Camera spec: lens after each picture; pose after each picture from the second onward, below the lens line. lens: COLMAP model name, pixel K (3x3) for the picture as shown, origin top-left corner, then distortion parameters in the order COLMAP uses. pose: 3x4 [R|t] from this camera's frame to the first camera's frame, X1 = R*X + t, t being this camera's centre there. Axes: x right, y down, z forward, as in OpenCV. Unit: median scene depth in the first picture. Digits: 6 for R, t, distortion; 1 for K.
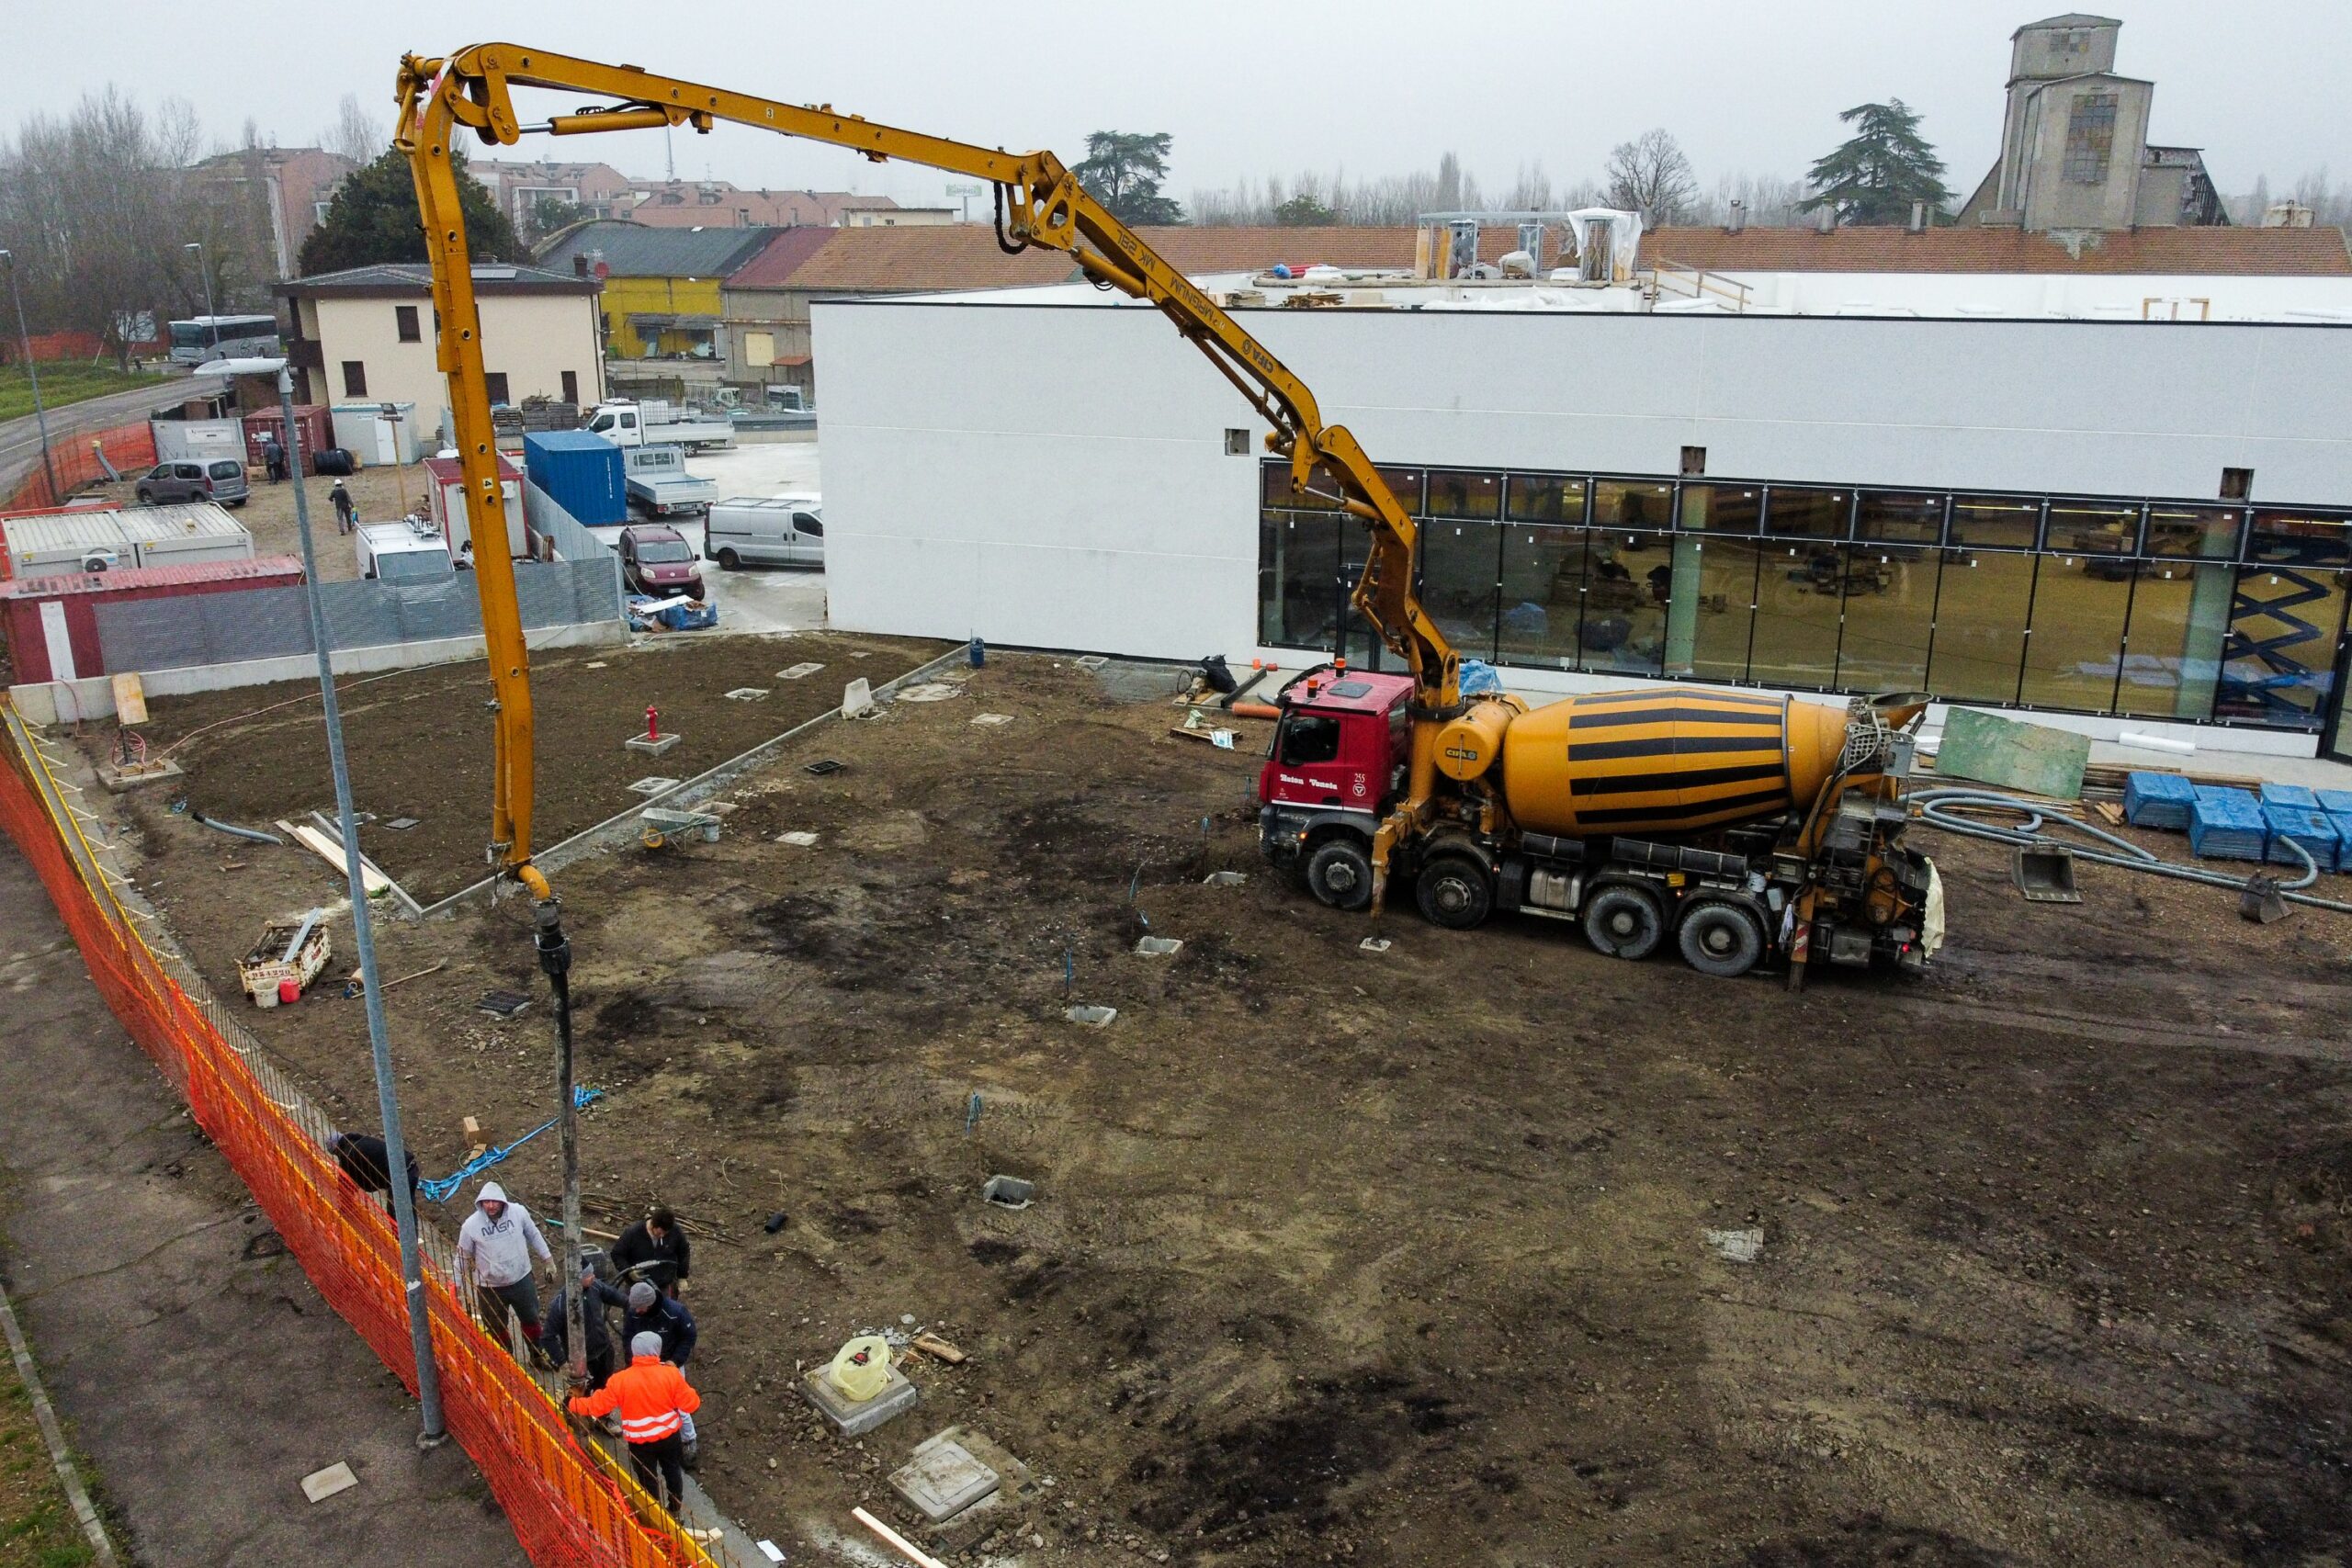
lens RADIAL K [[1786.7, 0, 1086.5], [0, 1786.7, 781.8], [0, 0, 1]] dist [-0.075633, 0.039377]
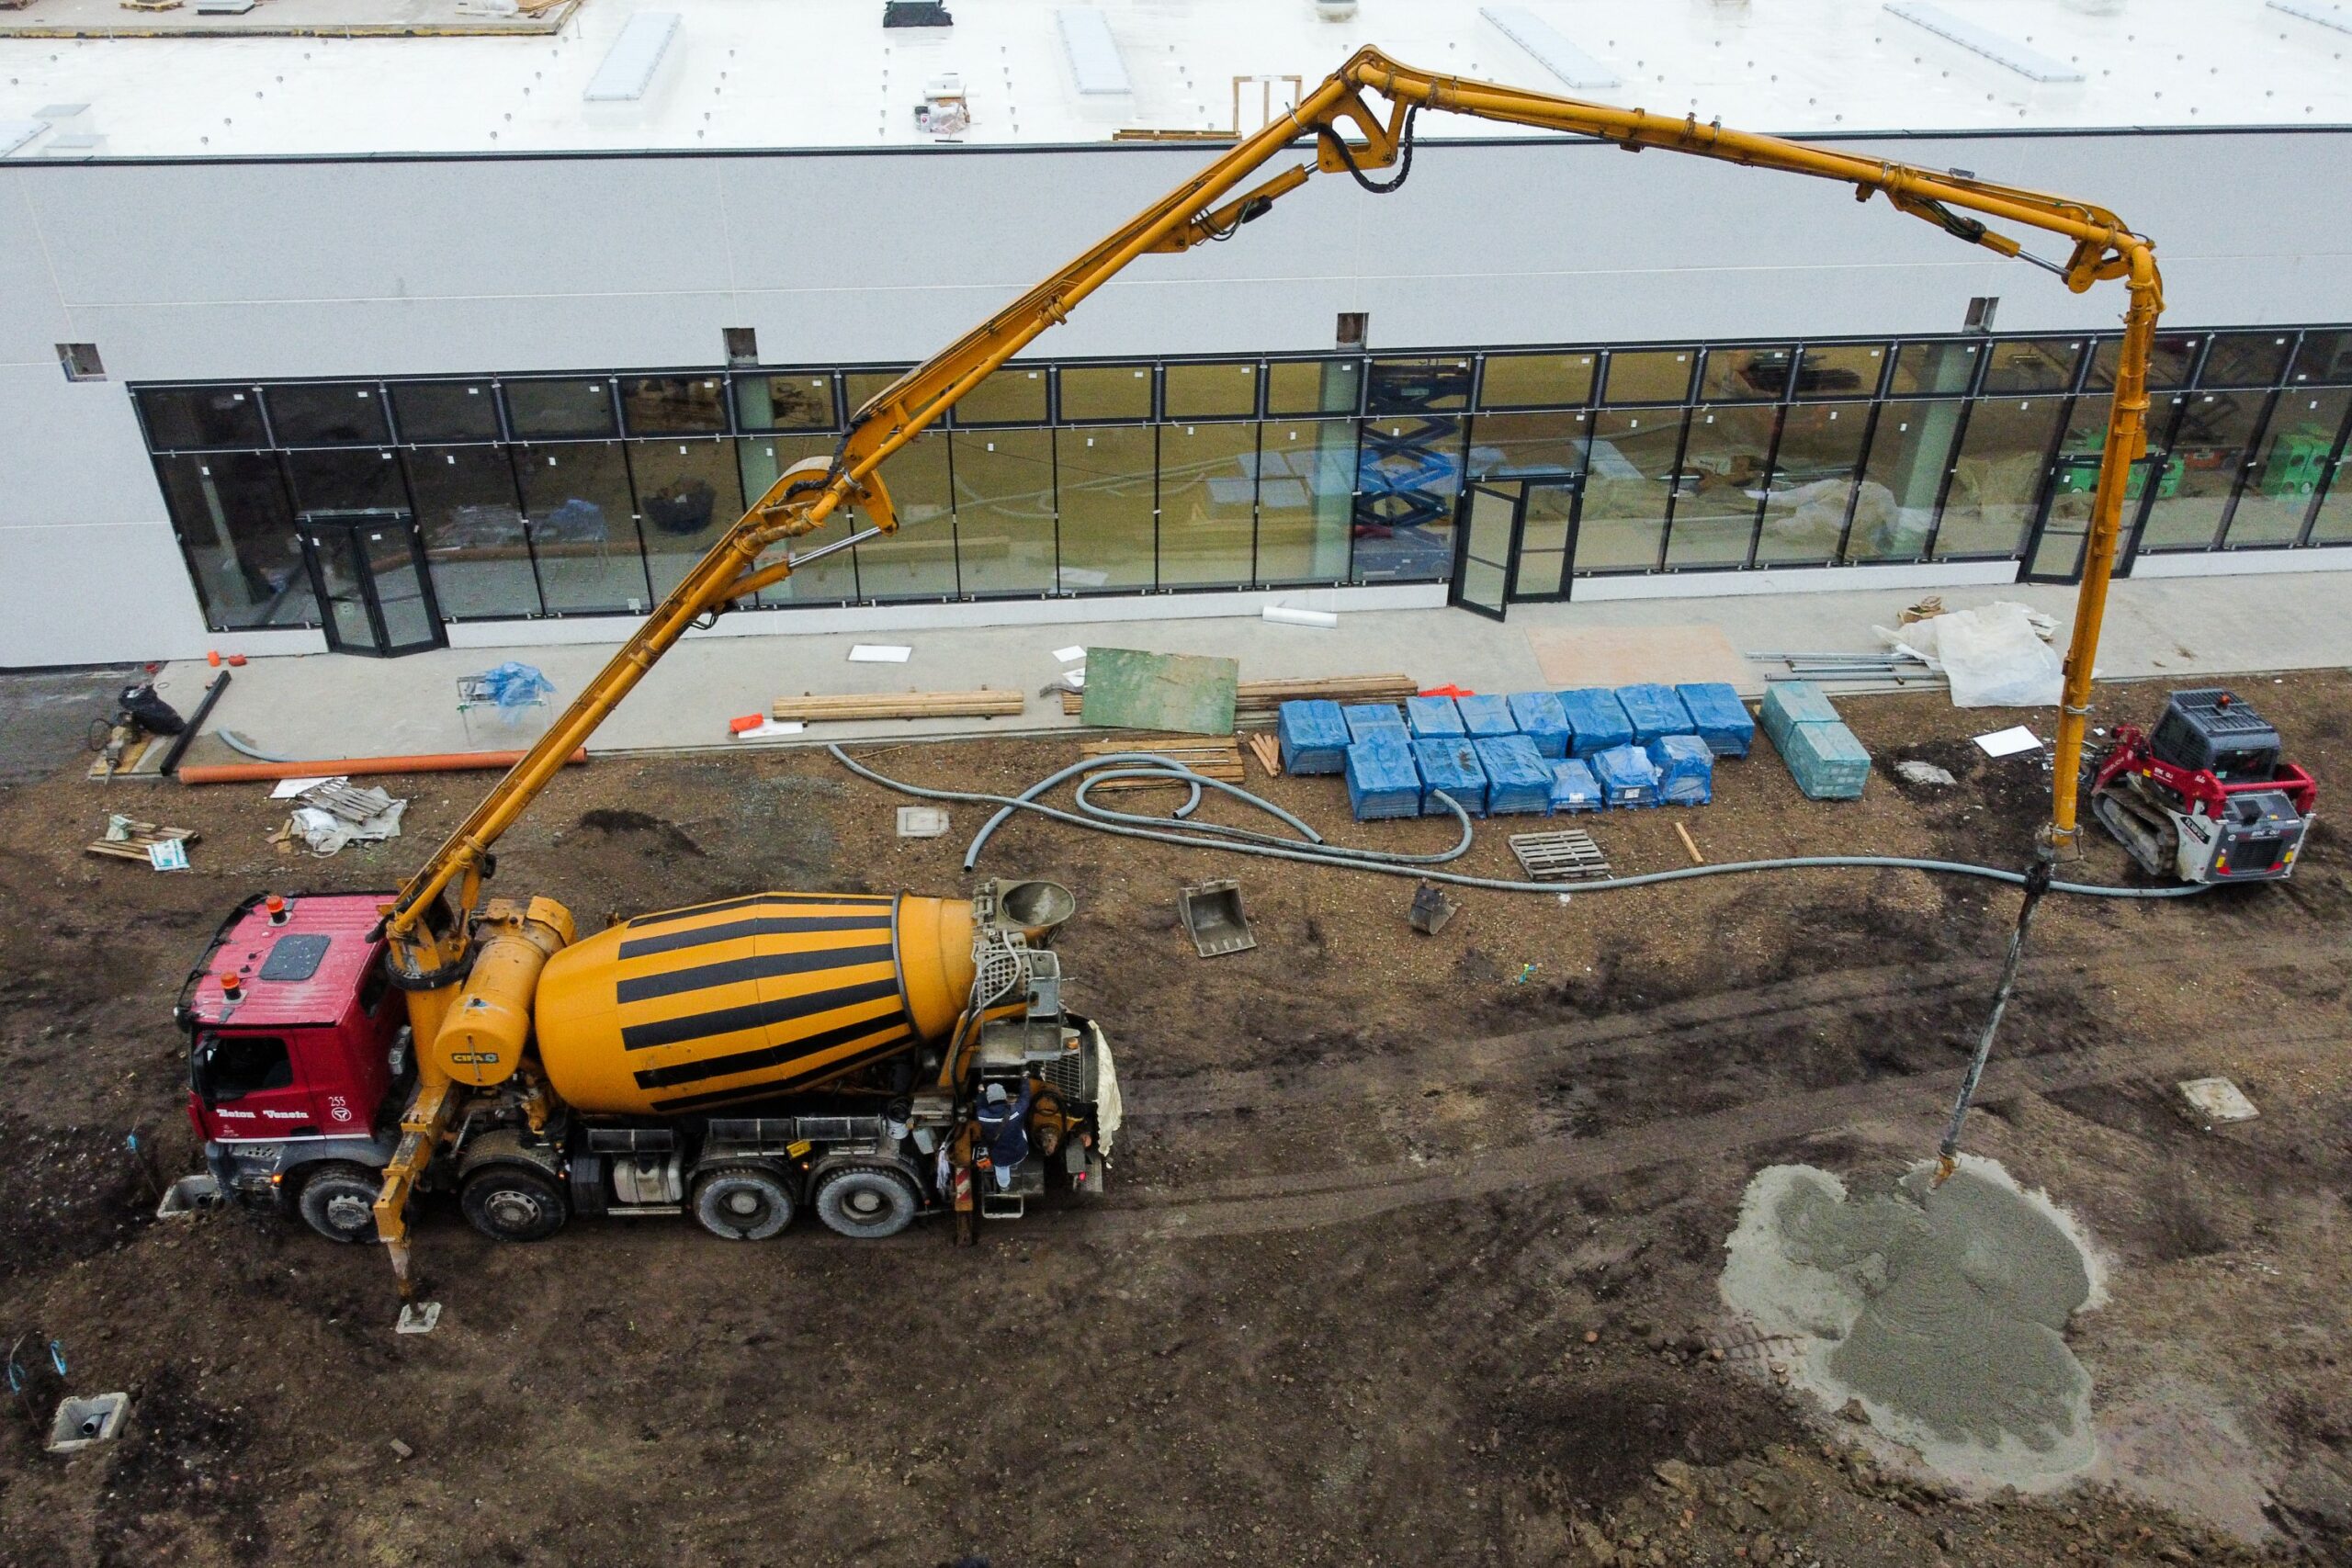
lens RADIAL K [[1728.3, 0, 1179.6], [0, 1728.3, 736.0], [0, 0, 1]] dist [0.004206, -0.003423]
pose [[0.867691, -0.256374, 0.425892, 0.192055], [0.119336, 0.939122, 0.322193, -0.323306], [-0.482567, -0.228739, 0.845463, 0.306371]]
